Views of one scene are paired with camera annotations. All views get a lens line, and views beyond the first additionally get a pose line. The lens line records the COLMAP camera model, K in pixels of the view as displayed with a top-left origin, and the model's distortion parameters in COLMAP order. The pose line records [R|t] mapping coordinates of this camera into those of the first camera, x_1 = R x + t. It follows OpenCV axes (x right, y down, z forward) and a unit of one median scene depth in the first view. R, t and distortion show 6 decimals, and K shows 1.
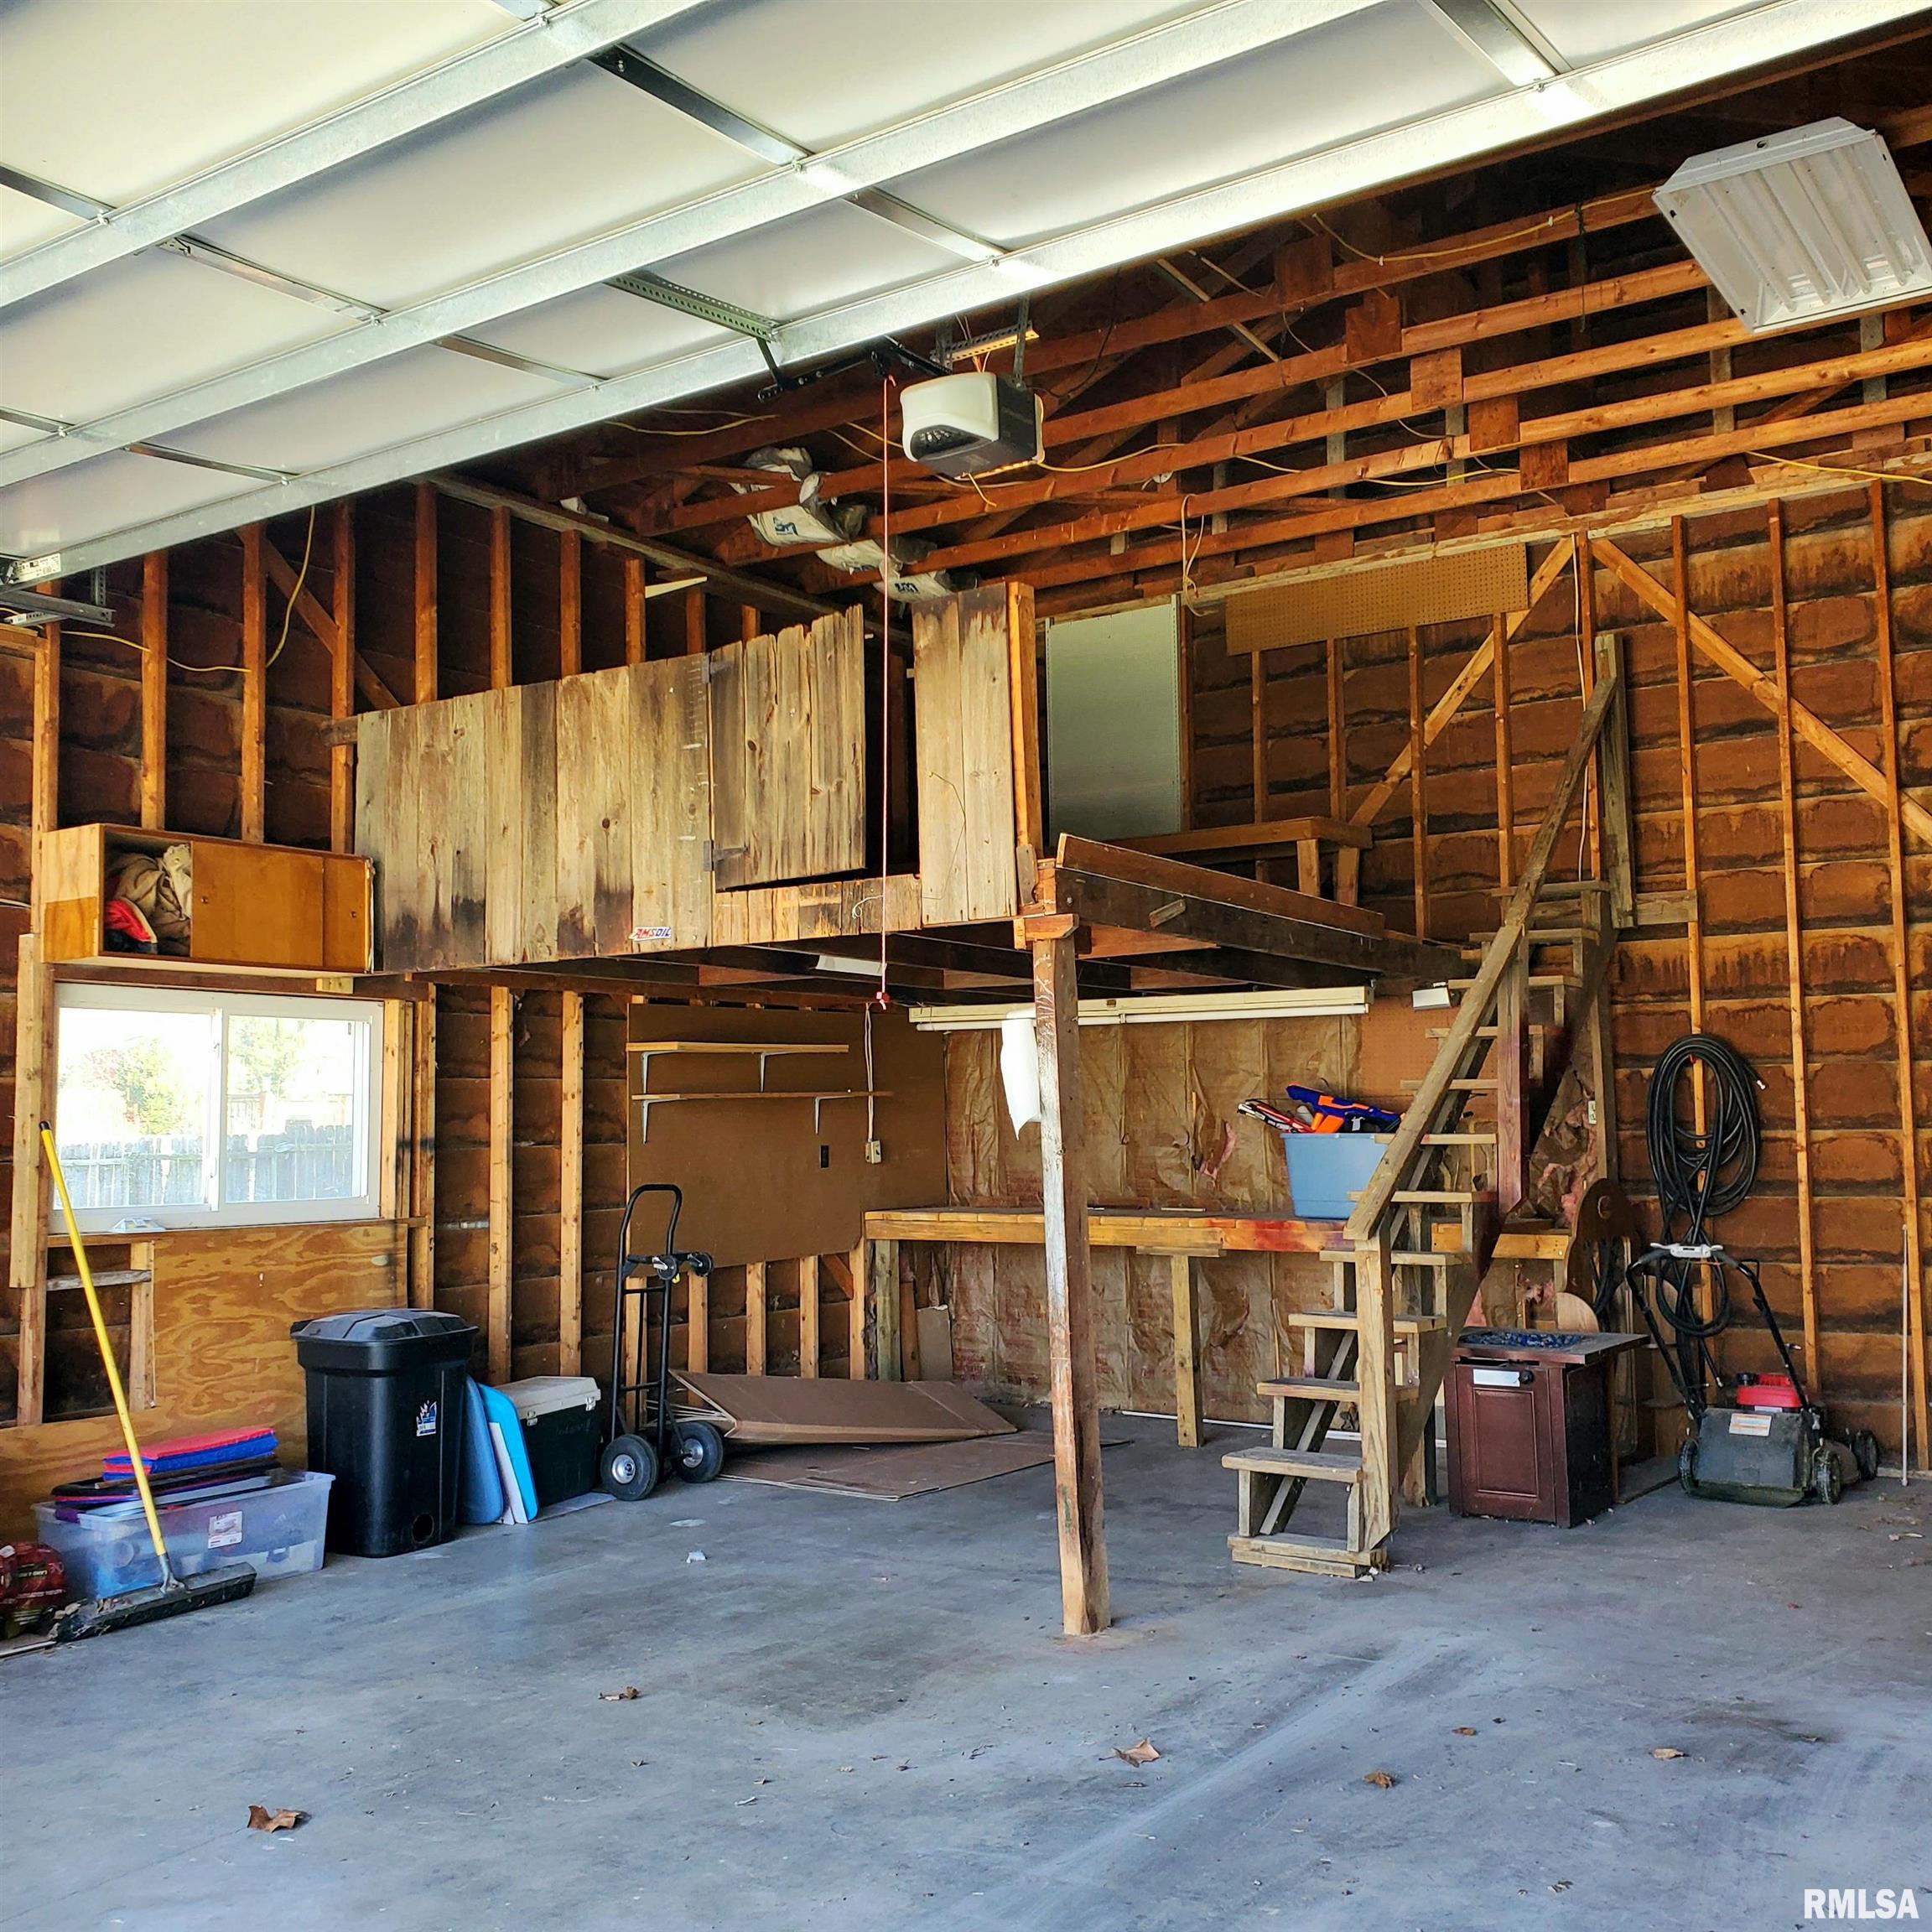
lens RADIAL K [[2026.7, 0, 922.2], [0, 2026.7, 928.2], [0, 0, 1]] dist [0.043044, 0.000000]
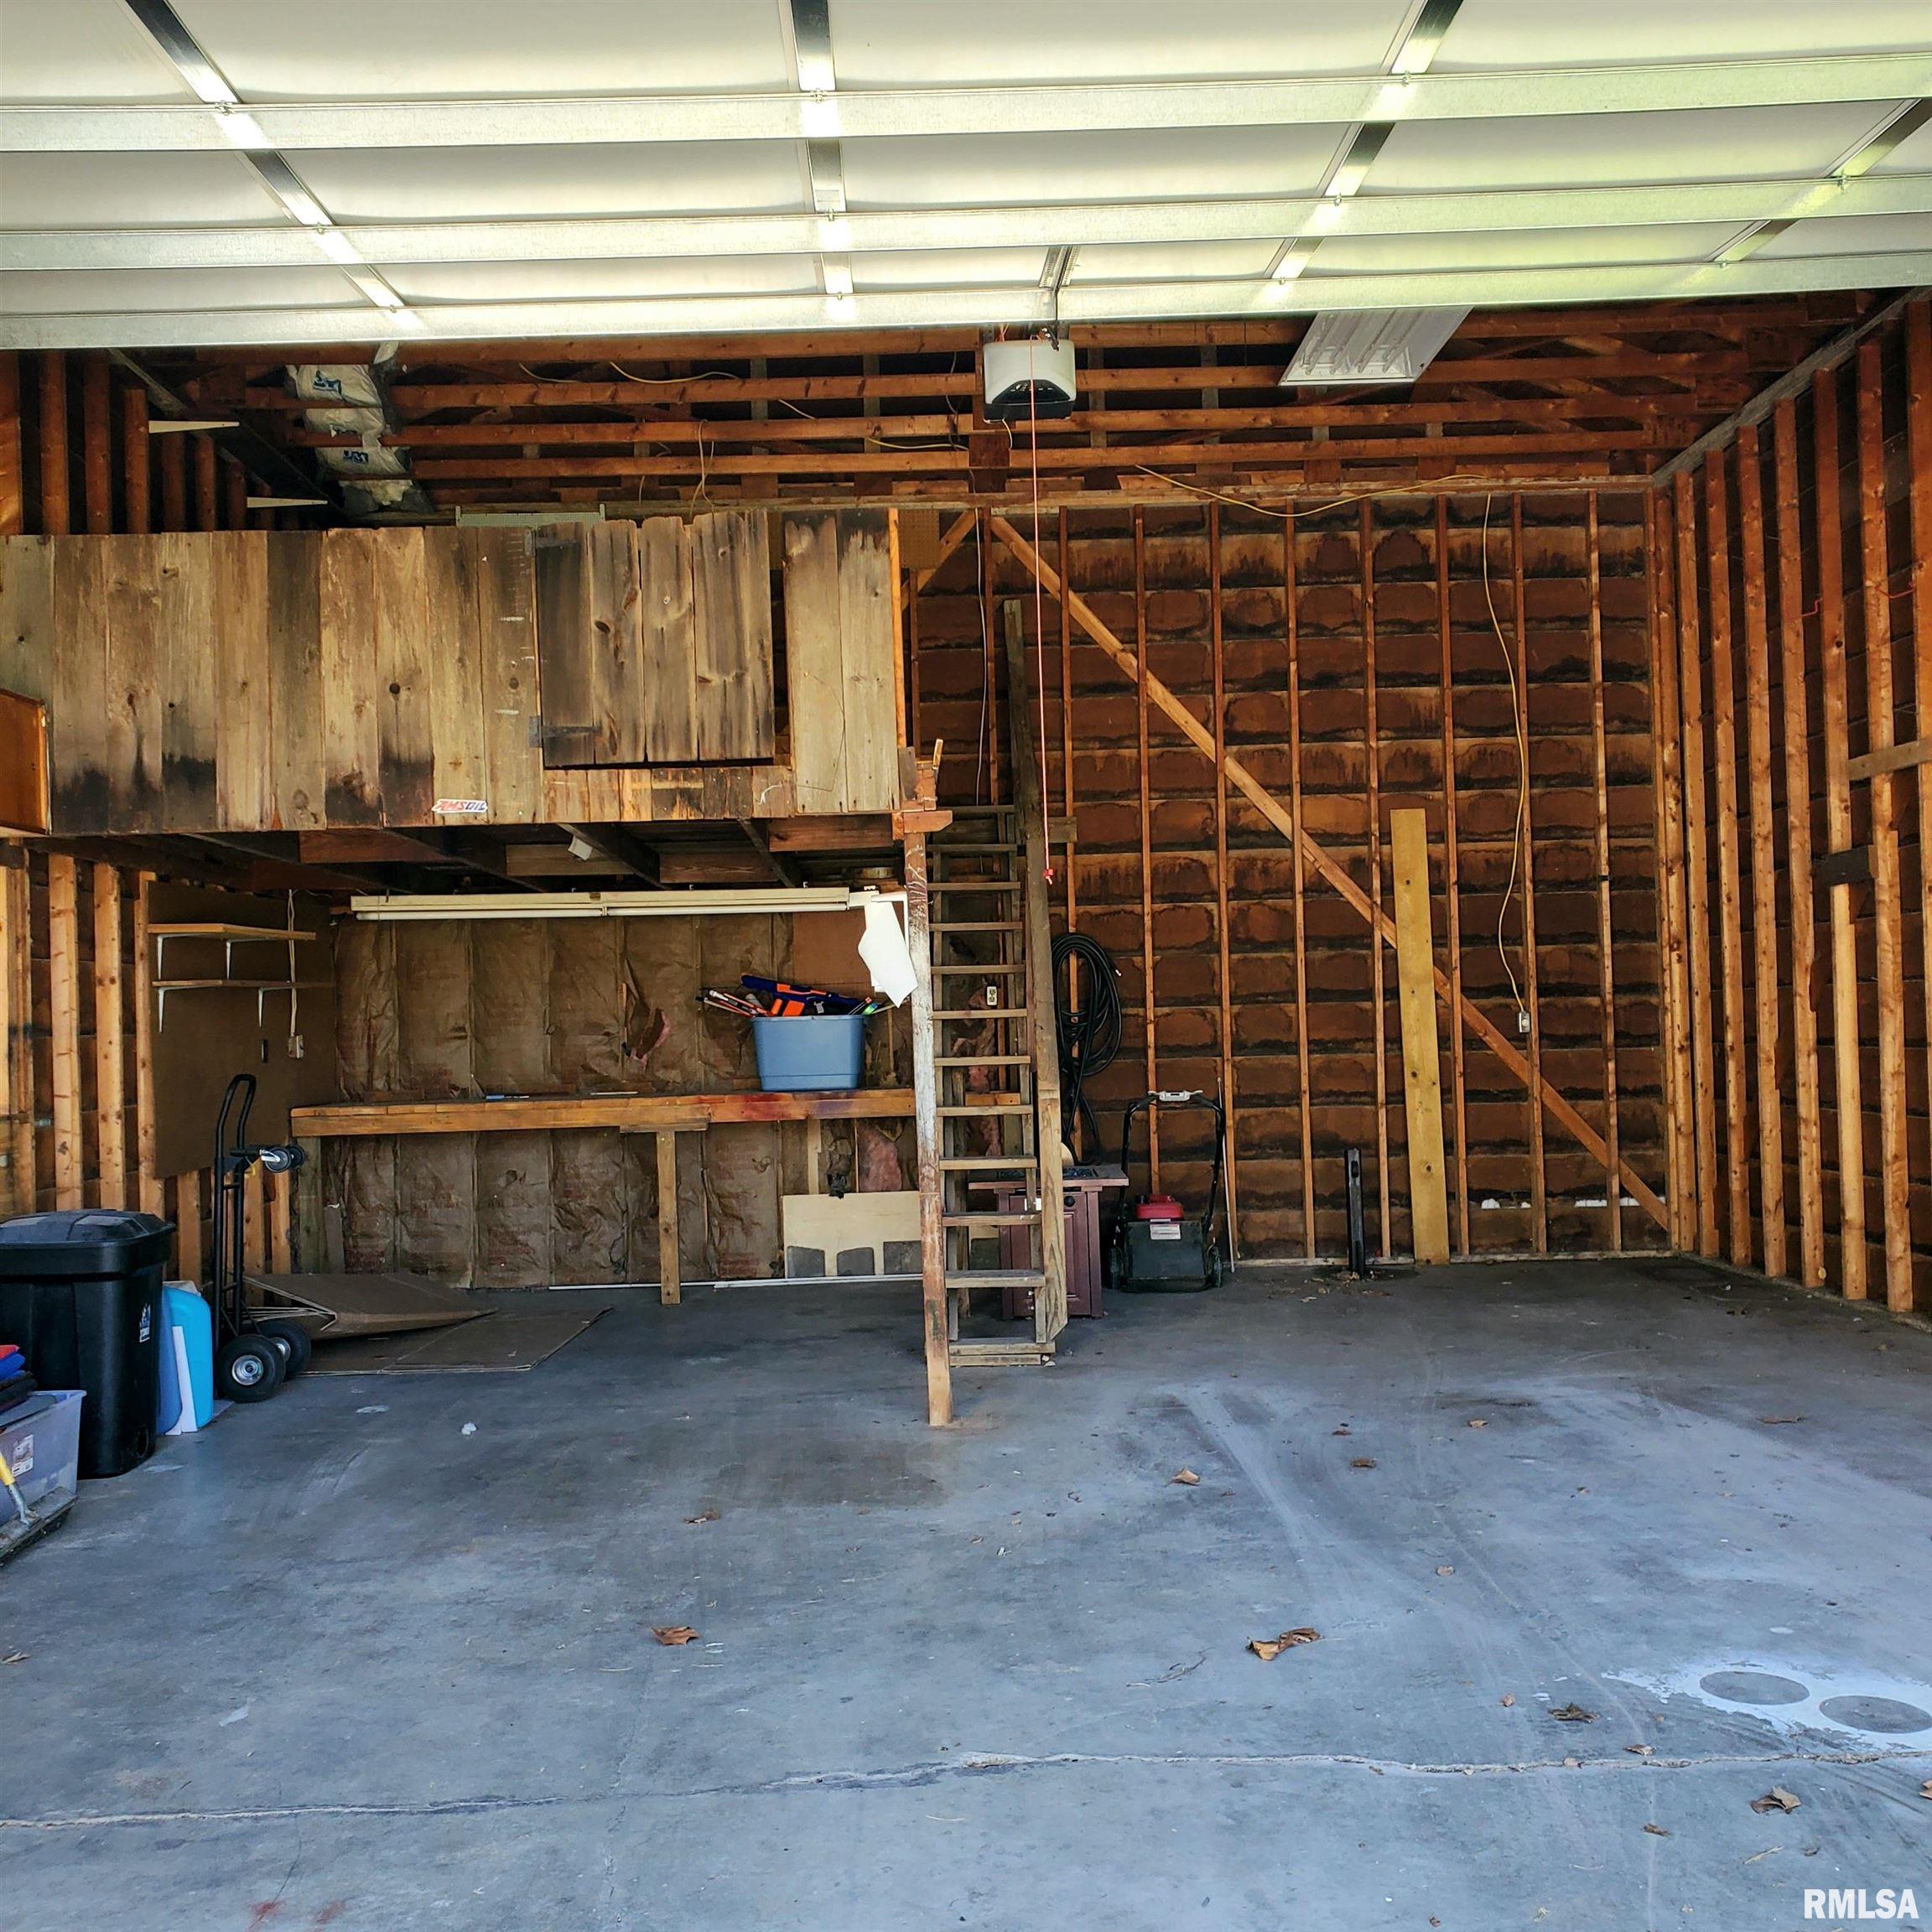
lens RADIAL K [[2026.7, 0, 956.6], [0, 2026.7, 958.5], [0, 0, 1]] dist [0.043044, 0.000000]
pose [[0.810998, 0.008423, 0.584988, -0.440564], [-0.039909, 0.998364, 0.040953, 0.022339], [-0.583686, -0.056559, 0.810007, 0.049600]]
